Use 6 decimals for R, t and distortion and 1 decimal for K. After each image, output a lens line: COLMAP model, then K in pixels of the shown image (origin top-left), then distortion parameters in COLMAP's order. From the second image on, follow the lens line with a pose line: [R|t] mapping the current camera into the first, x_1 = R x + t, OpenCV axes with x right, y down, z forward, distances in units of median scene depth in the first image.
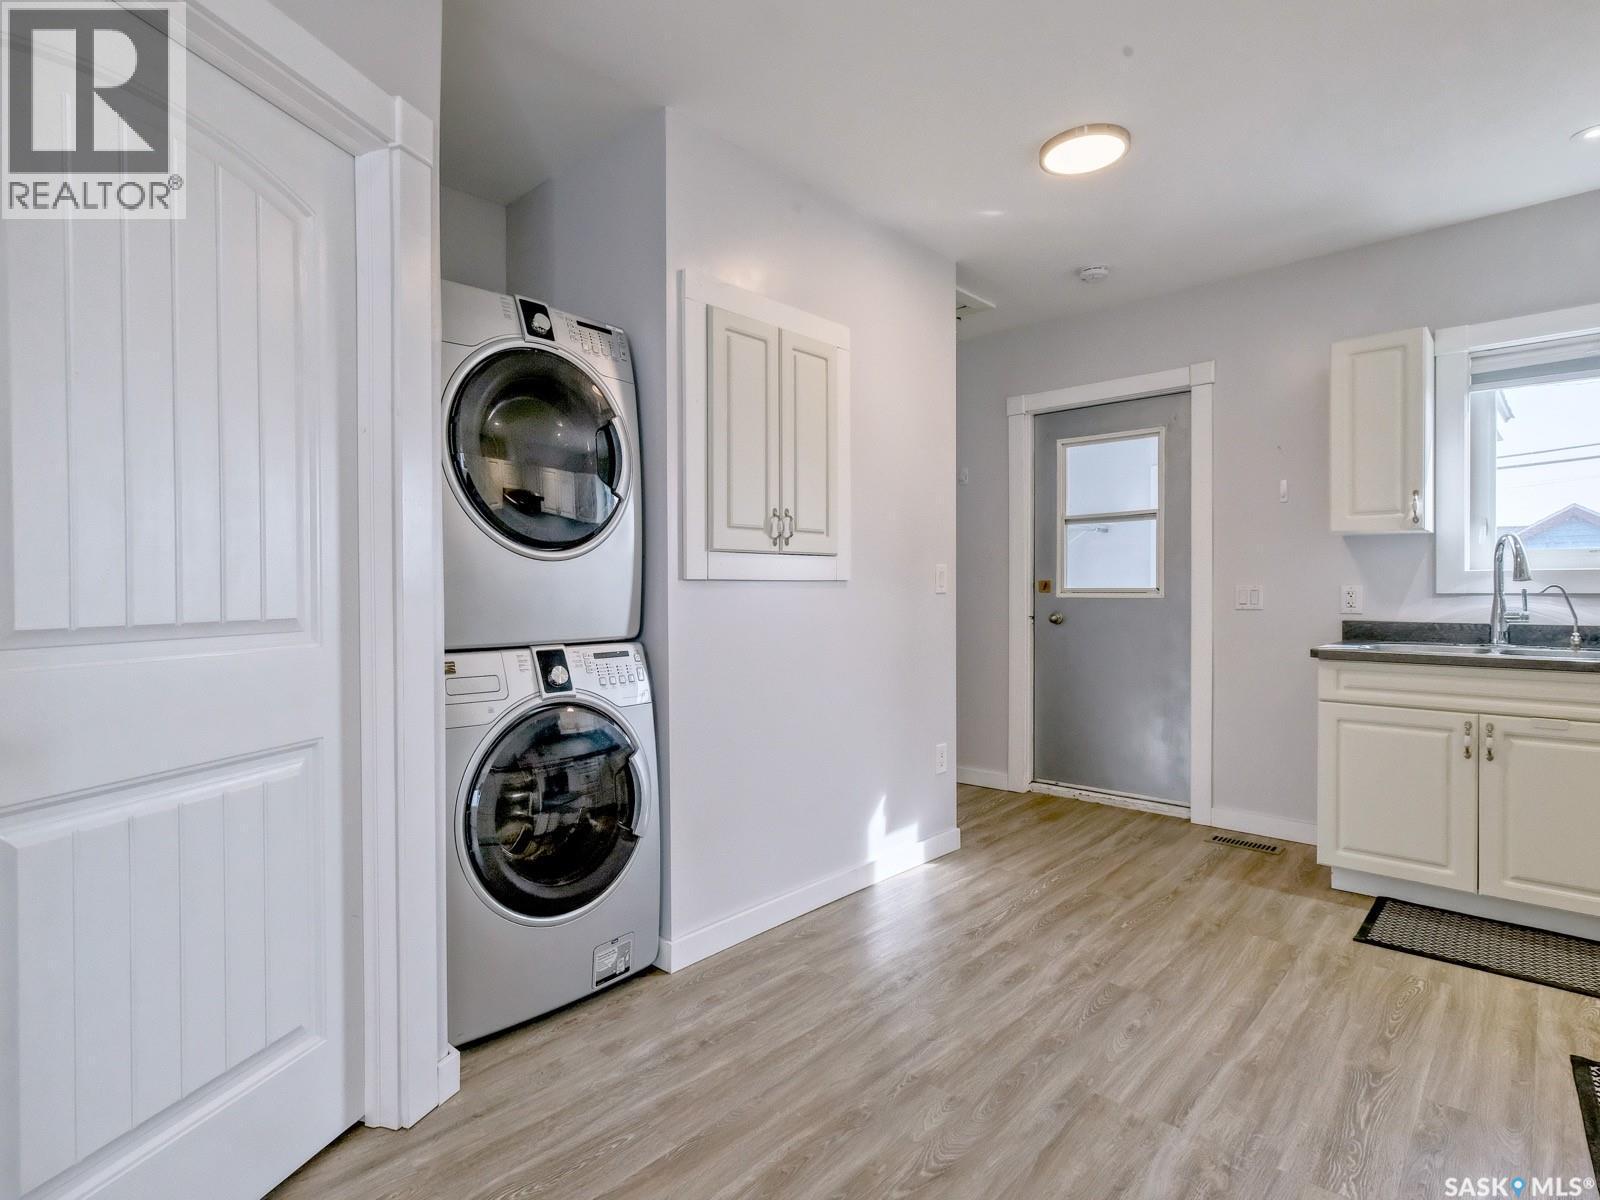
lens RADIAL K [[1006.1, 0, 800.0], [0, 1006.1, 600.0], [0, 0, 1]] dist [0.003669, 0.000146]
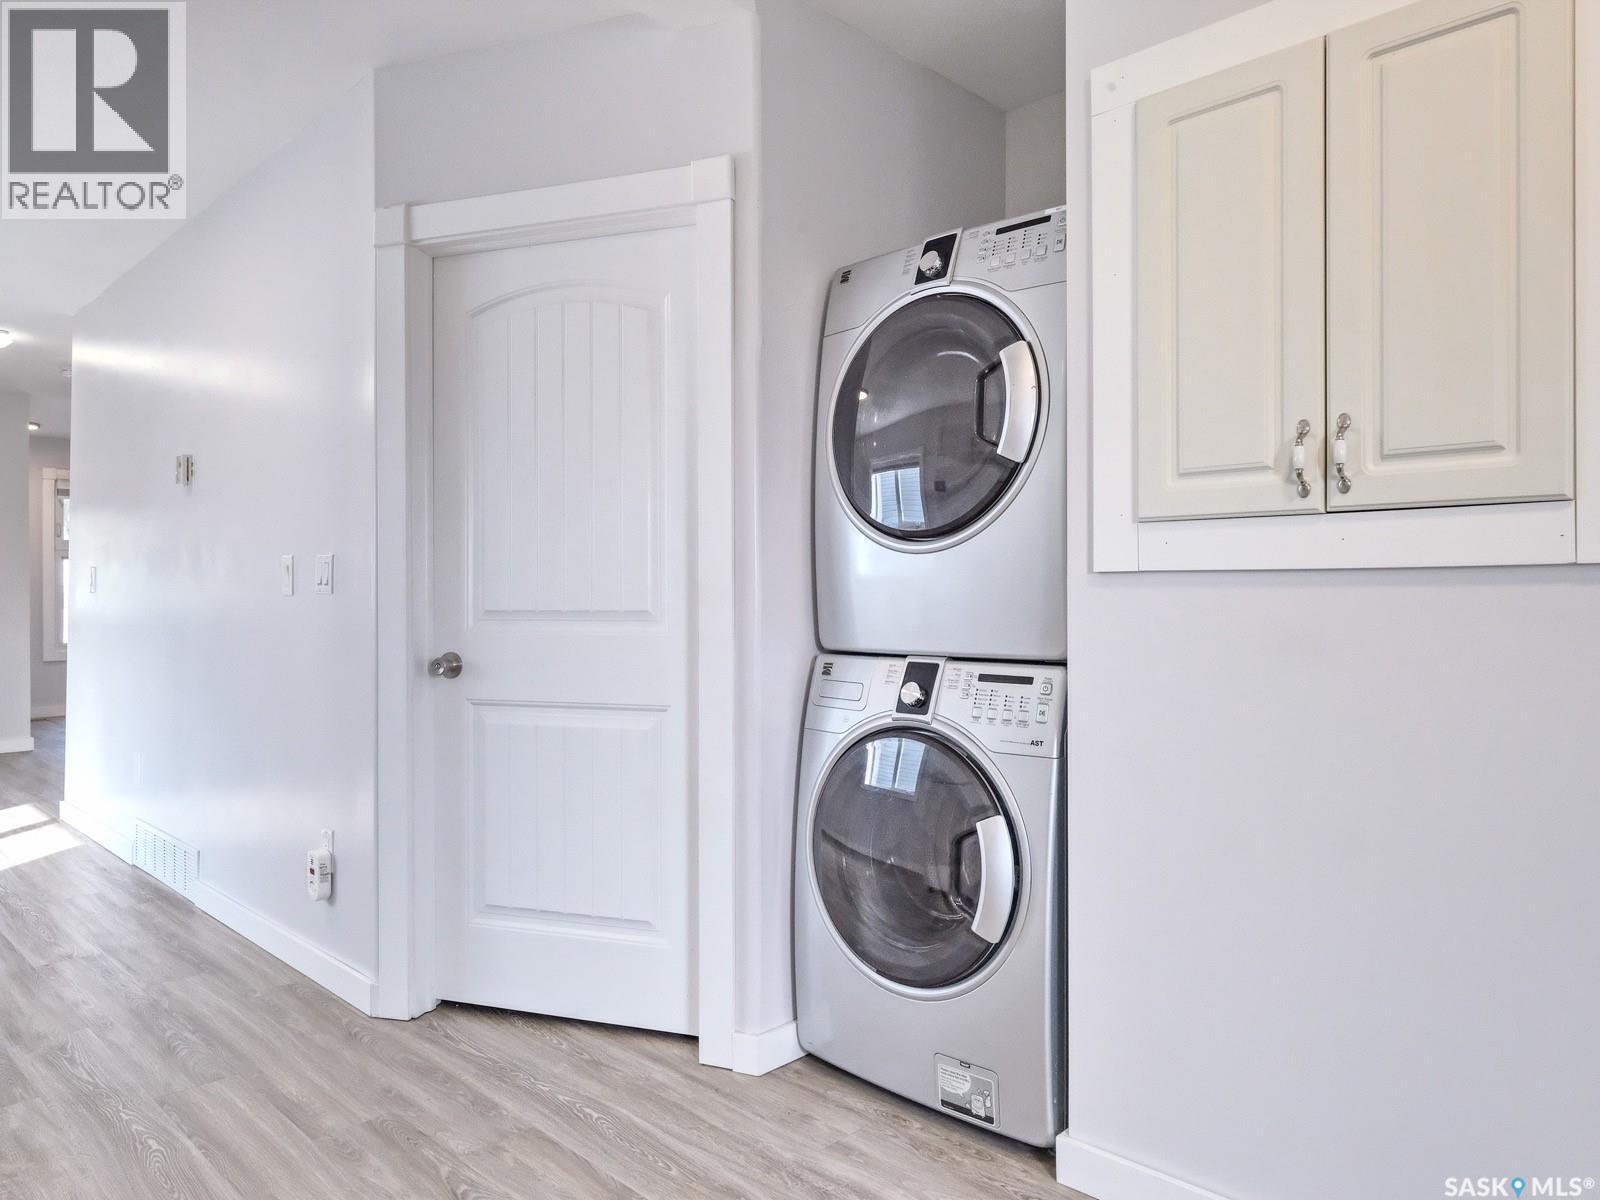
lens RADIAL K [[1388.3, 0, 800.0], [0, 1388.3, 600.0], [0, 0, 1]] dist [0.005417, 0.004244]
pose [[-0.253487, 0.009294, -0.967294, 0.918182], [-0.007019, 0.999910, 0.011447, -0.014044], [0.967313, 0.009691, -0.253399, 1.258432]]
